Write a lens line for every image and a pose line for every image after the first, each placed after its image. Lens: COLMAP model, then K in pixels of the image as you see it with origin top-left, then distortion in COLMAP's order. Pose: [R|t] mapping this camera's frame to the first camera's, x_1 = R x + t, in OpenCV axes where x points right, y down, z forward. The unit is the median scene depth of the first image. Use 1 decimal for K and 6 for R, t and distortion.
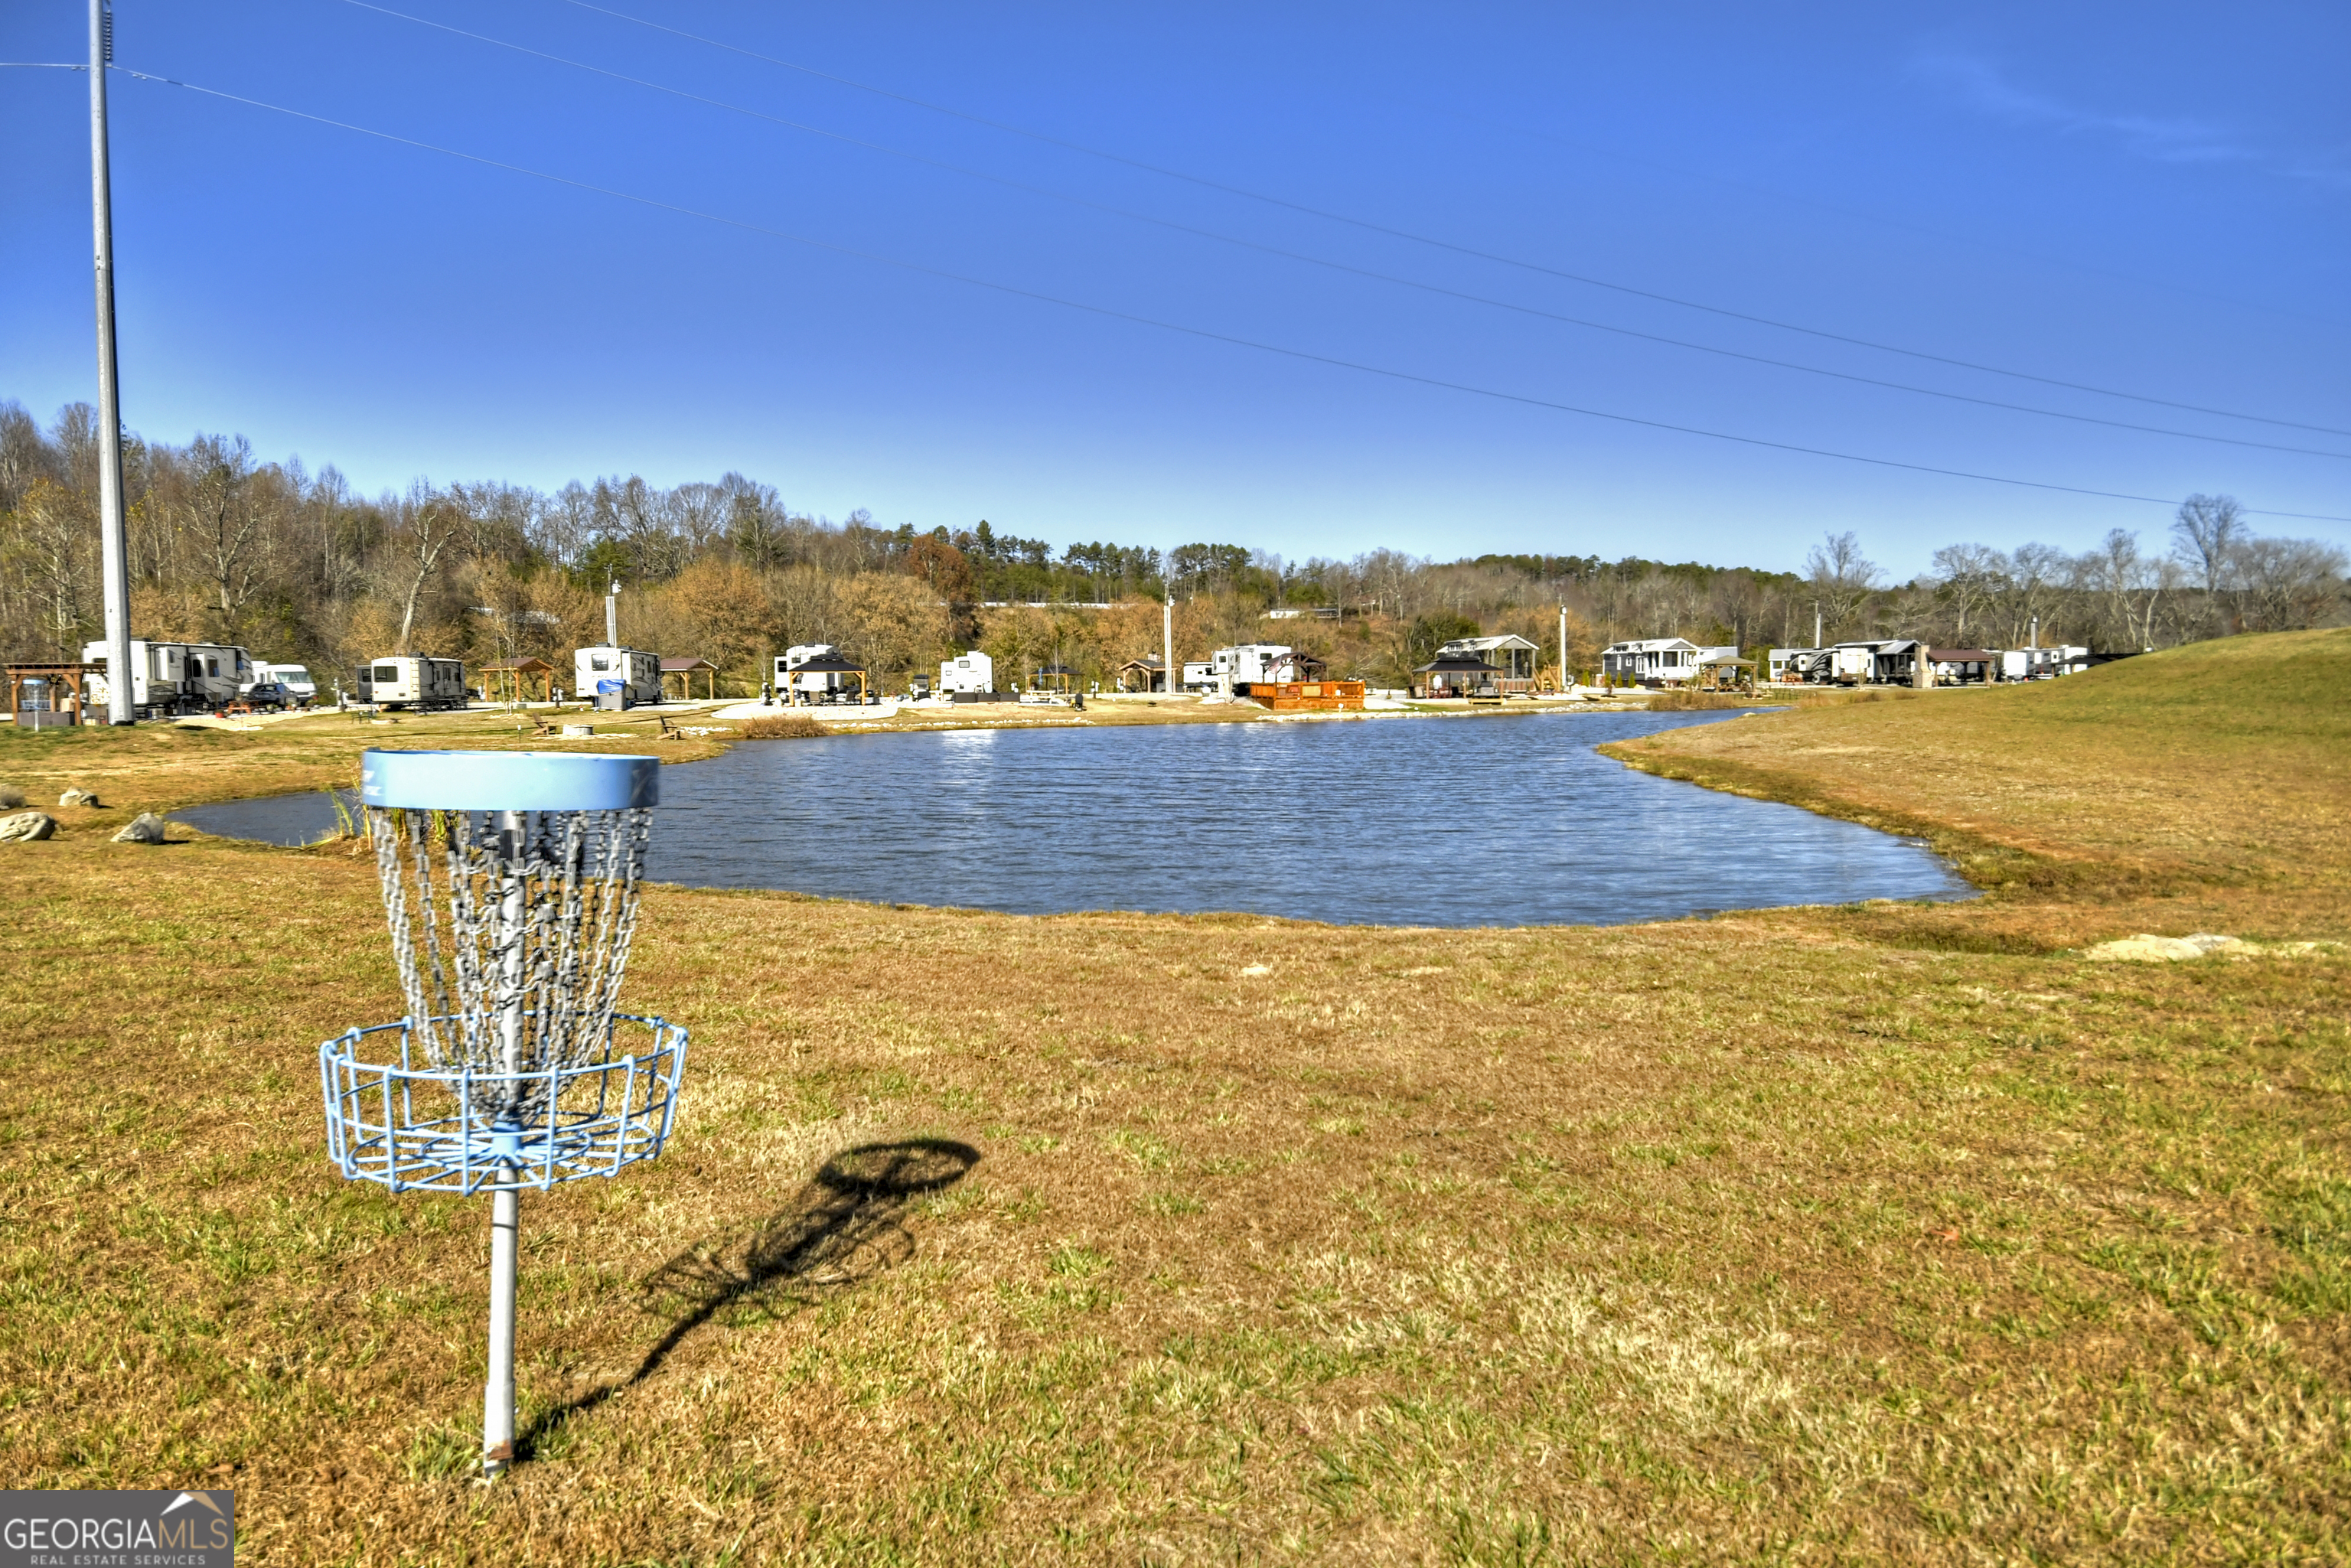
lens RADIAL K [[1531.9, 0, 1175.5], [0, 1531.9, 784.0], [0, 0, 1]] dist [0.019621, -0.045077]
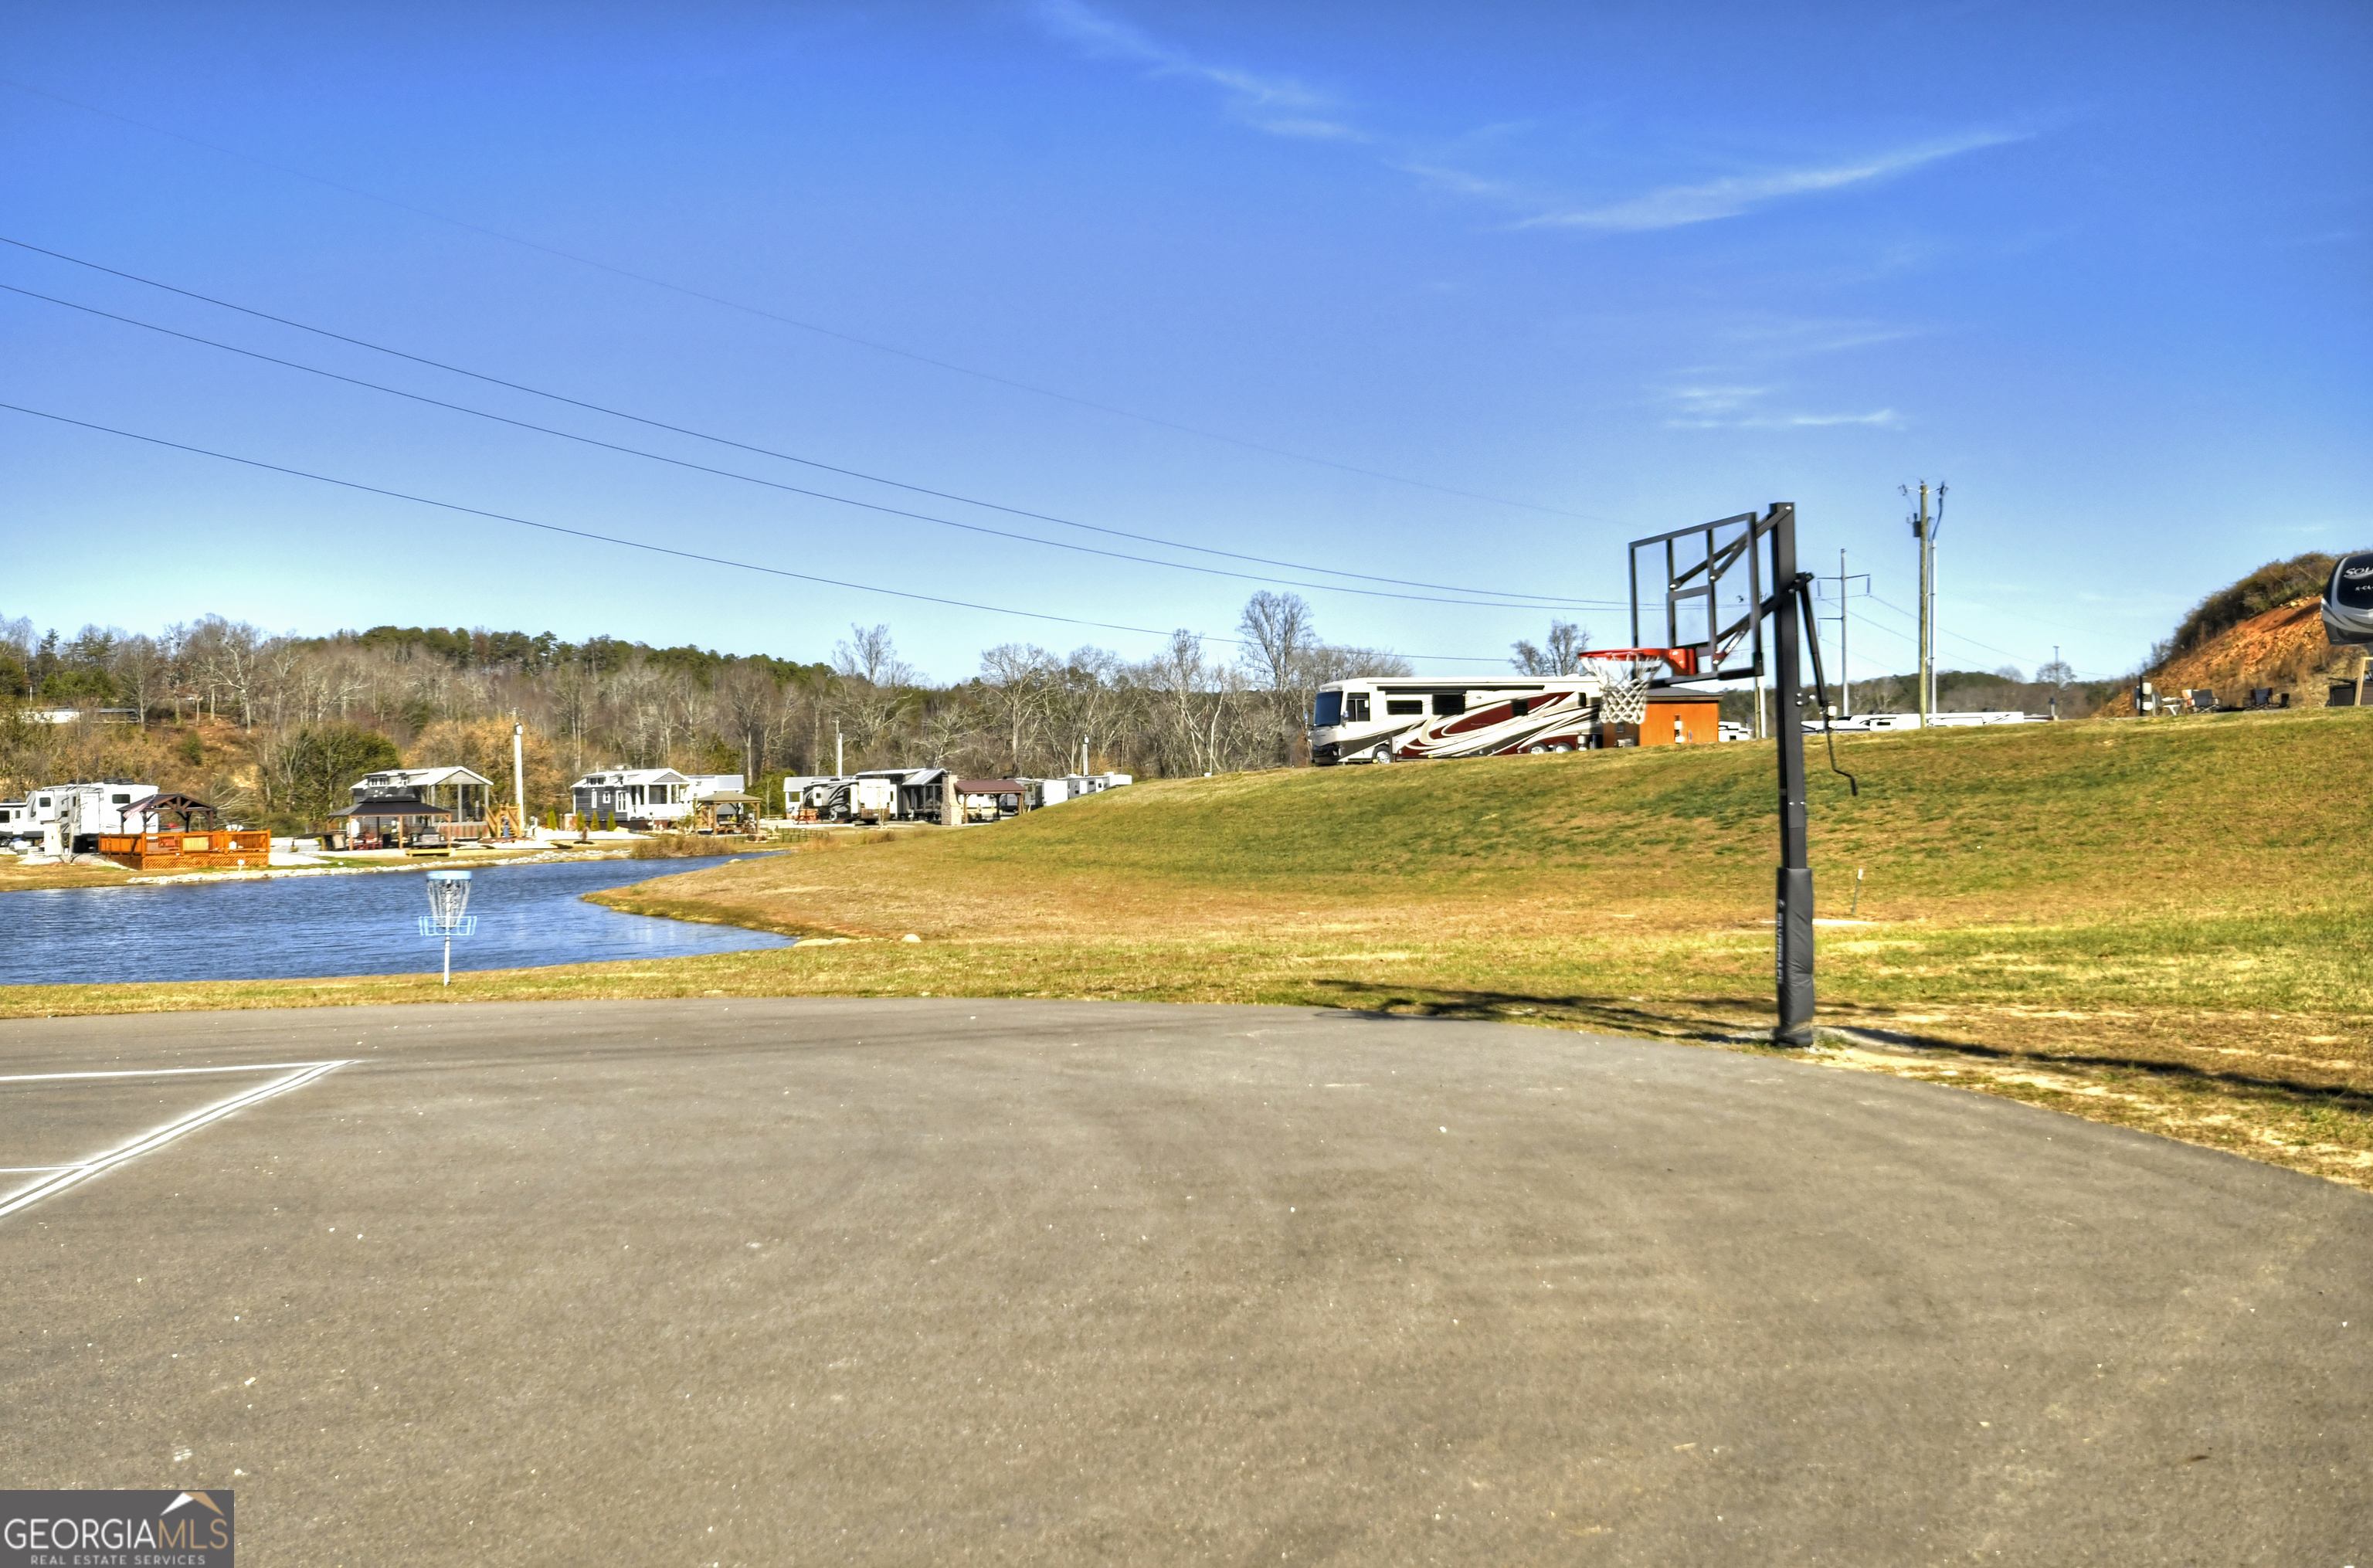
lens RADIAL K [[2402.0, 0, 1186.5], [0, 2402.0, 784.0], [0, 0, 1]] dist [0.164452, -0.203611]
pose [[0.866375, -0.005720, 0.499360, -0.050227], [0.045307, 0.996711, -0.067190, 0.007755], [-0.497334, 0.080837, 0.863785, -0.165571]]
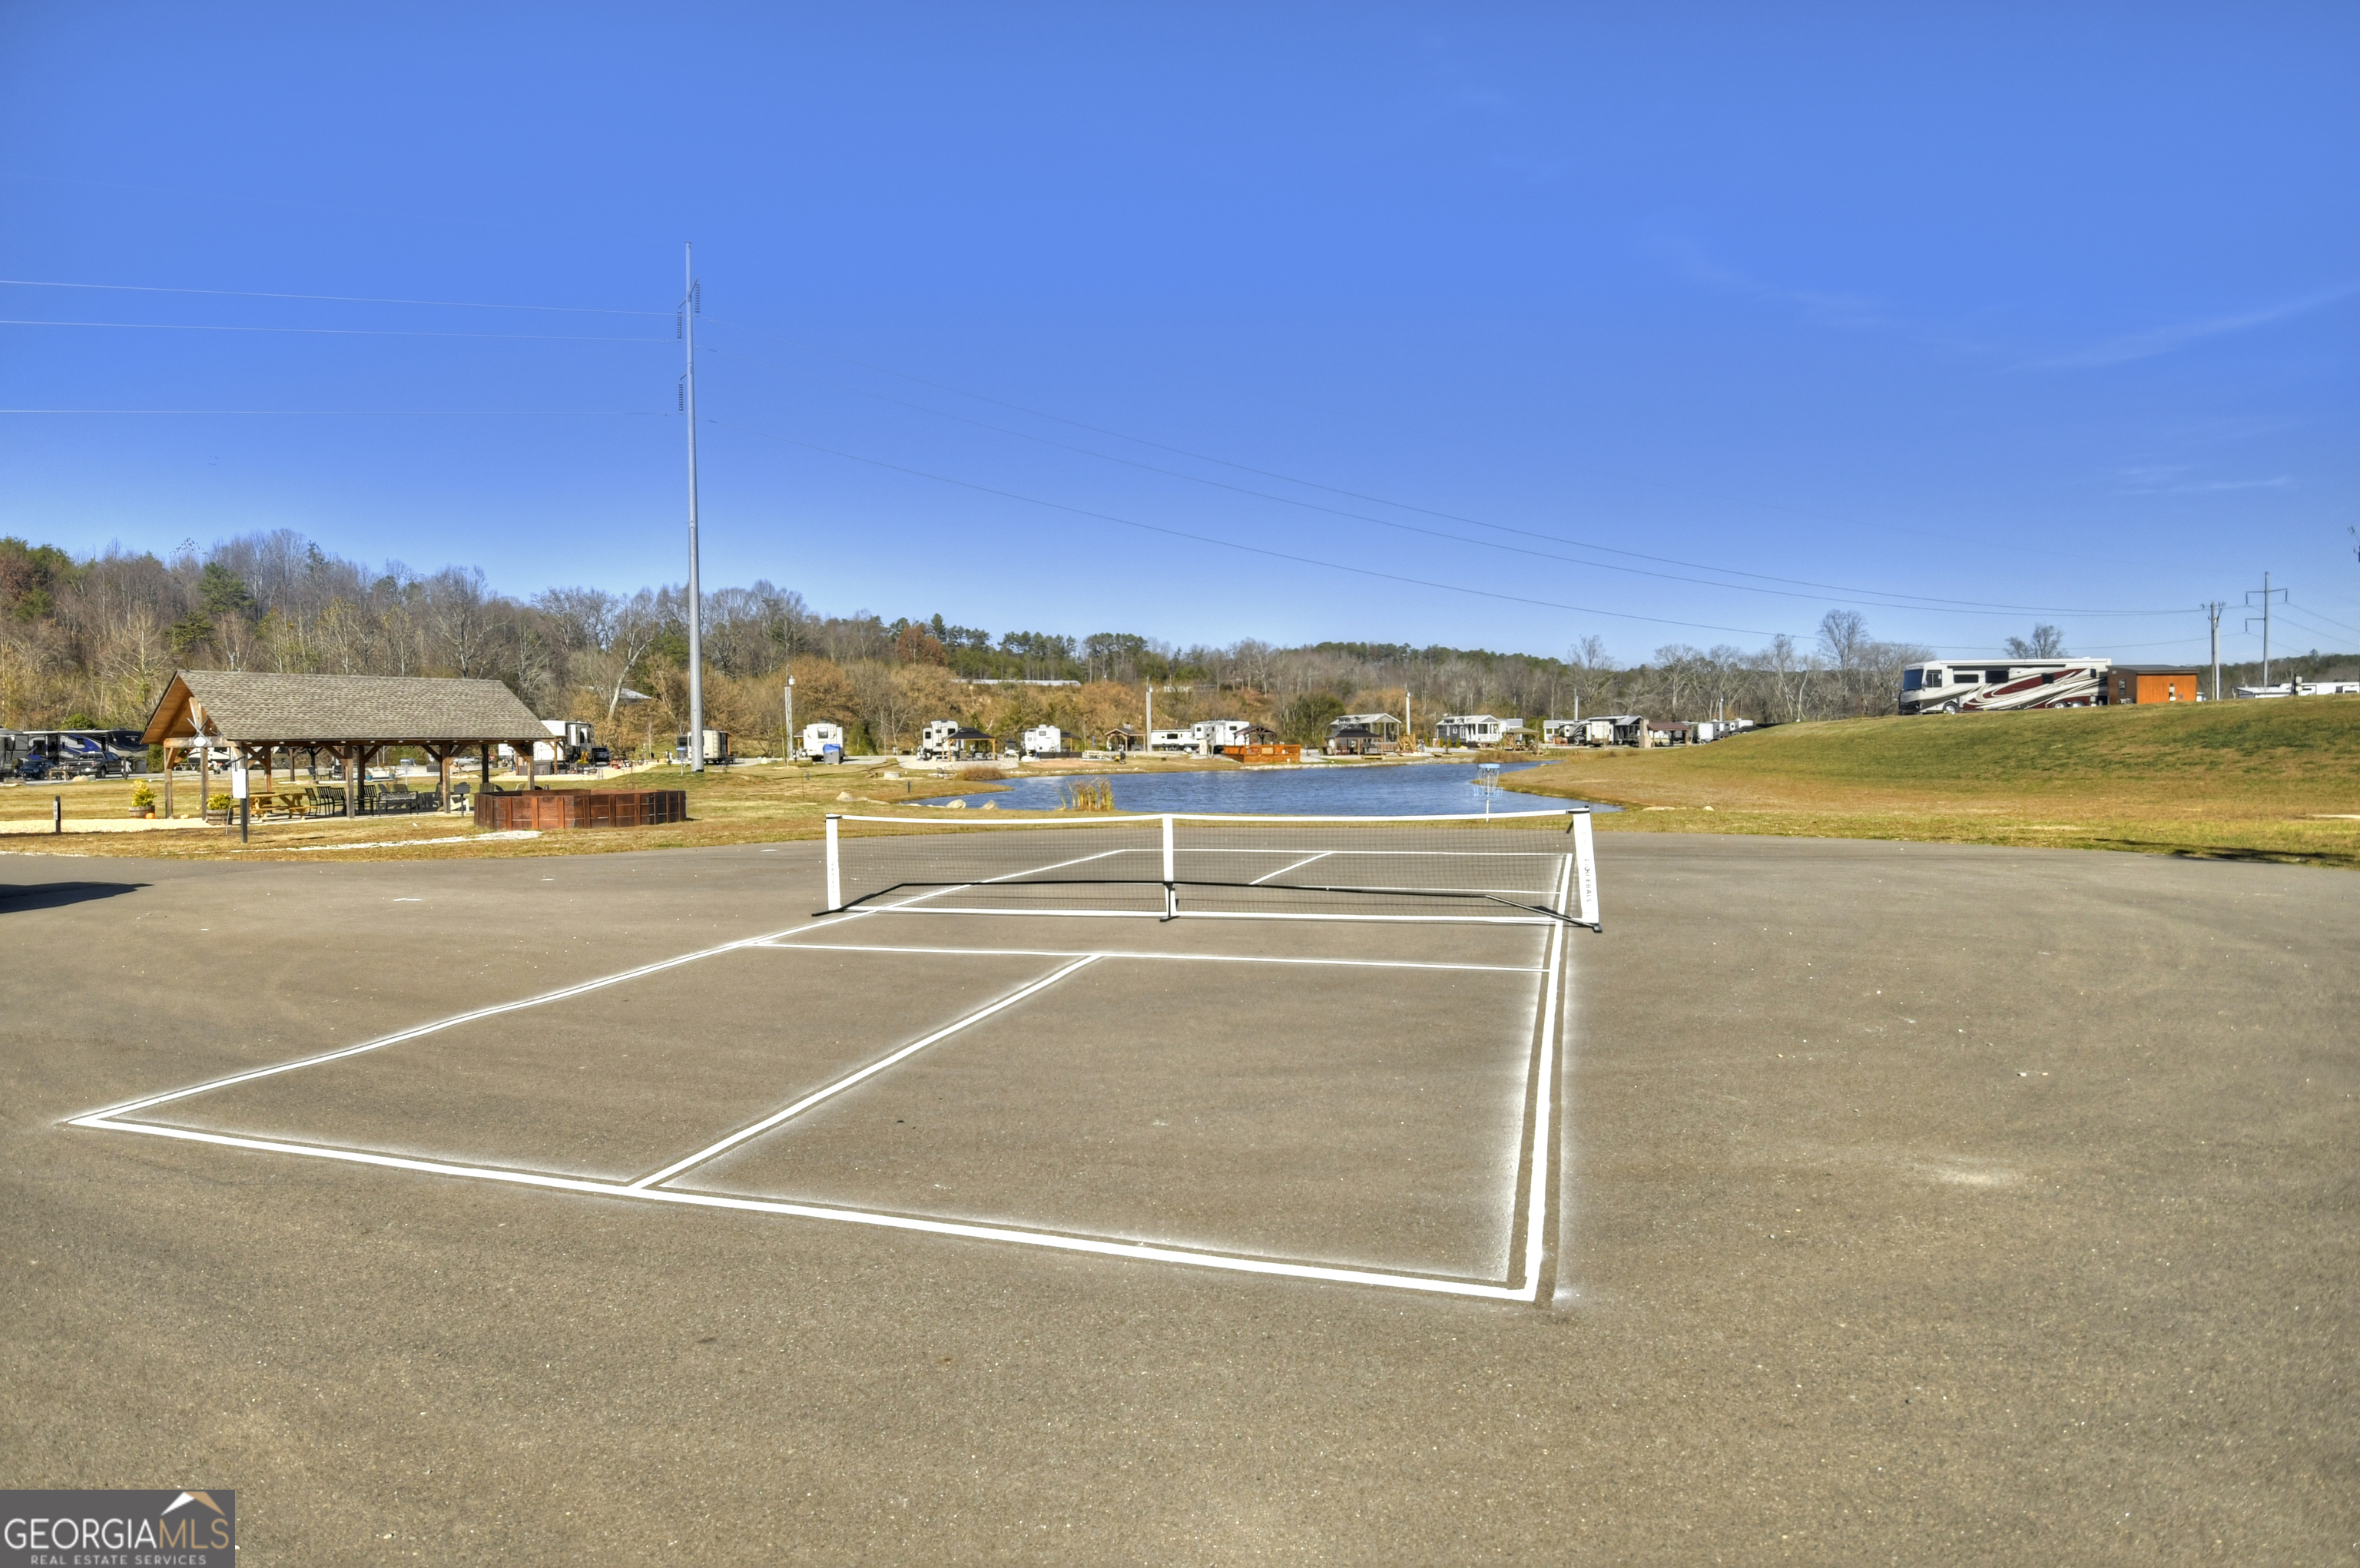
lens RADIAL K [[1303.0, 0, 1180.0], [0, 1303.0, 784.0], [0, 0, 1]] dist [-0.003808, -0.000165]
pose [[0.994804, -0.003016, 0.101762, -0.071359], [0.006343, 0.999456, -0.032378, 0.008242], [-0.101609, 0.032856, 0.994282, -0.164167]]
